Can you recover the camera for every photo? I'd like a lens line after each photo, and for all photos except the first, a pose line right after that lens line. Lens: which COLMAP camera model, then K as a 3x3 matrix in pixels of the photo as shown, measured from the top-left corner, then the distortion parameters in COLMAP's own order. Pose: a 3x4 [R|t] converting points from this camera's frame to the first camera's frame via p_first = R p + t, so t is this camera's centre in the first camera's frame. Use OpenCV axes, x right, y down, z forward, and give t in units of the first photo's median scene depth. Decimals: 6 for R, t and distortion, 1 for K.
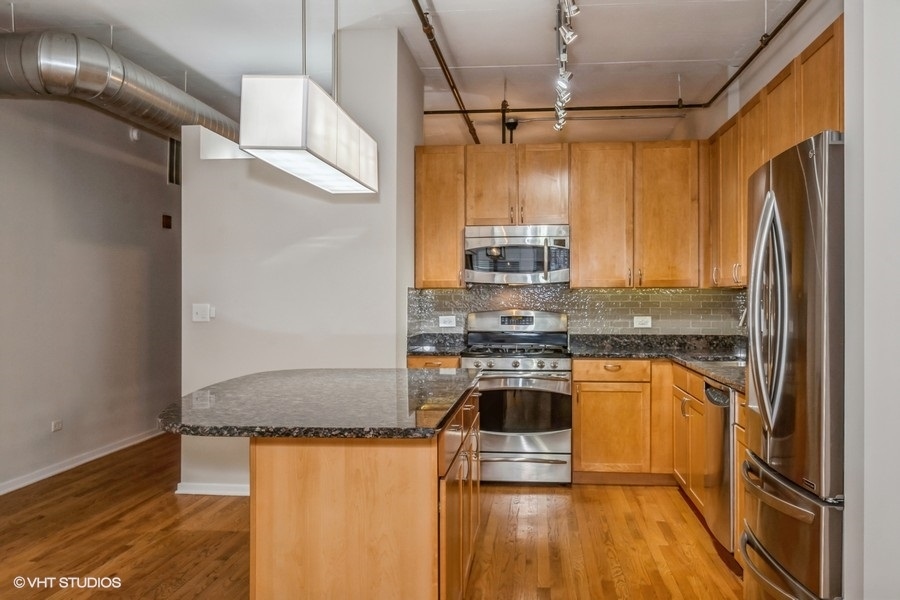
lens RADIAL K [[790.3, 0, 444.8], [0, 790.3, 297.7], [0, 0, 1]] dist [-0.001204, -0.017136]
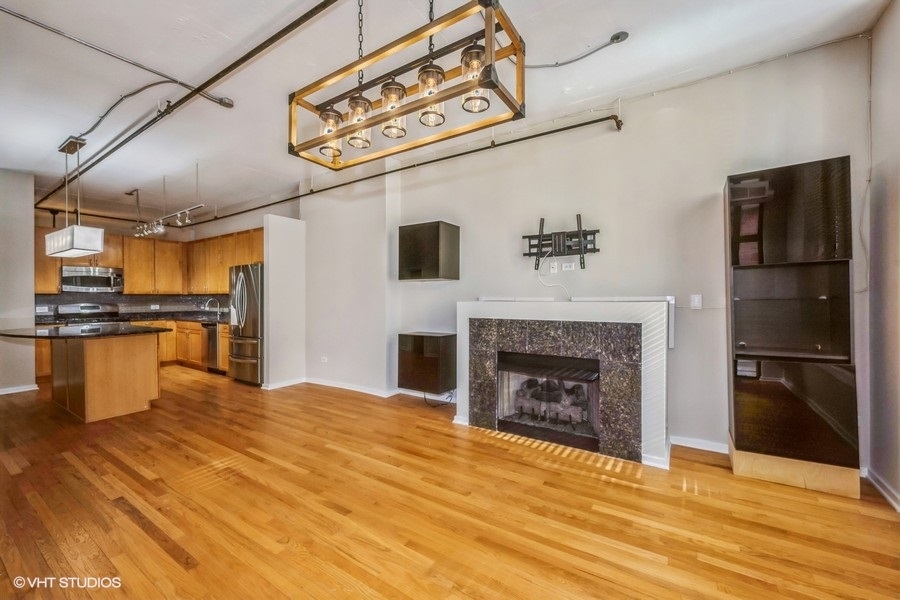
lens RADIAL K [[362.9, 0, 447.2], [0, 362.9, 299.2], [0, 0, 1]] dist [0.009558, -0.001013]
pose [[0.455321, -0.006646, 0.890303, -0.407001], [0.004717, 0.999976, 0.005052, 0.003011], [-0.890315, 0.001900, 0.455341, -0.436192]]
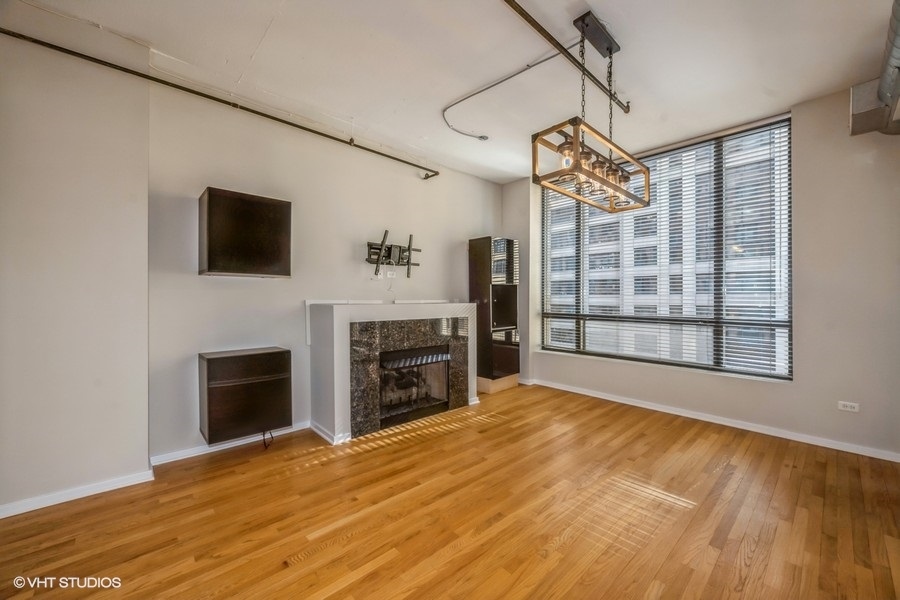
lens RADIAL K [[362.9, 0, 447.0], [0, 362.9, 297.7], [0, 0, 1]] dist [0.009558, -0.001013]
pose [[-0.759202, 0.001060, 0.650854, -0.322168], [-0.001962, 0.999990, -0.003917, 0.001622], [-0.650852, -0.004251, -0.759193, 0.160237]]
